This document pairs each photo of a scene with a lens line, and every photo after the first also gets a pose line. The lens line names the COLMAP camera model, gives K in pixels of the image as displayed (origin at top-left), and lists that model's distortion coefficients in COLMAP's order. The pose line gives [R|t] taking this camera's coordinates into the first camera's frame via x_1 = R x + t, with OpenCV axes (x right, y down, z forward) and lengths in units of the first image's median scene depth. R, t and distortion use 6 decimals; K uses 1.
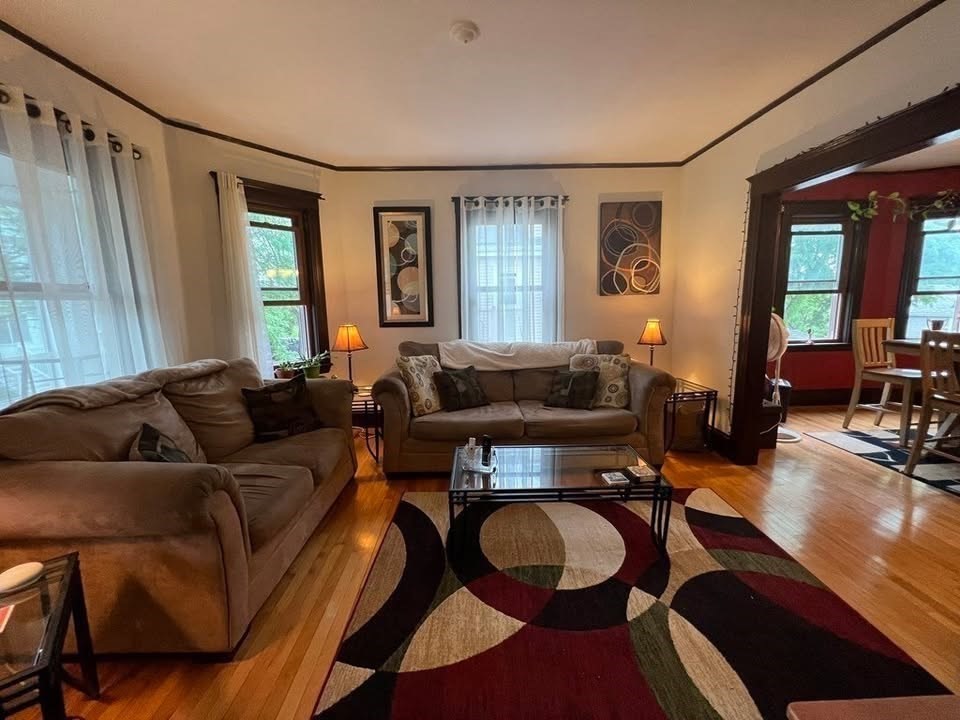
lens RADIAL K [[379.1, 0, 484.0], [0, 379.1, 356.9], [0, 0, 1]] dist [0.004210, 0.000306]
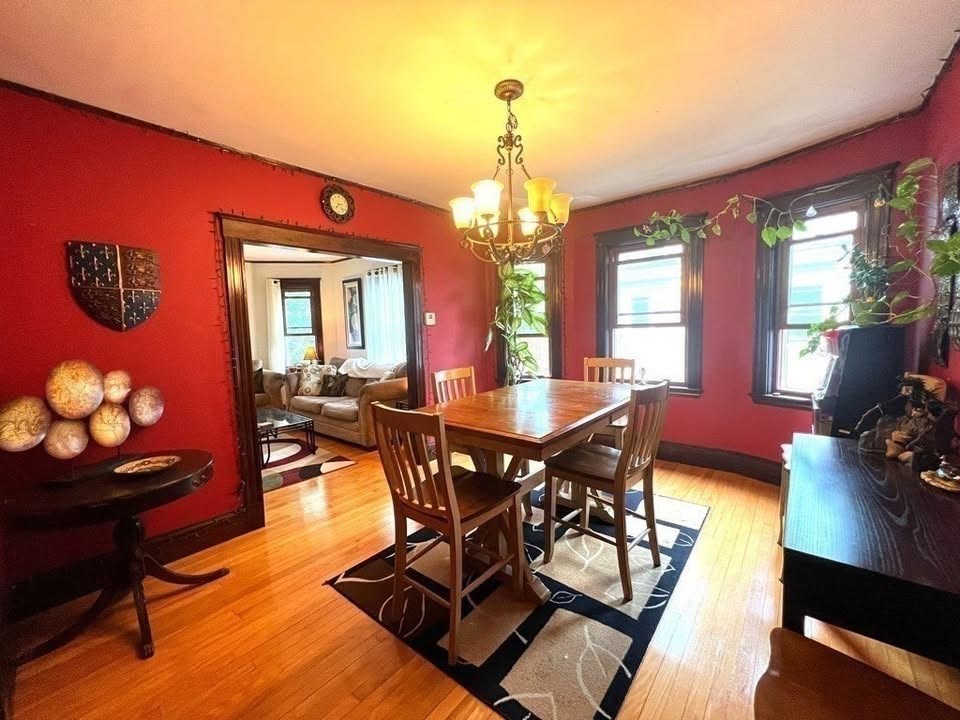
lens RADIAL K [[379.1, 0, 477.0], [0, 379.1, 357.3], [0, 0, 1]] dist [0.004210, 0.000306]
pose [[0.742963, 0.048292, -0.667588, 1.298249], [-0.091183, 0.995398, -0.029474, -0.042936], [0.663092, 0.082770, 0.743947, 0.124900]]
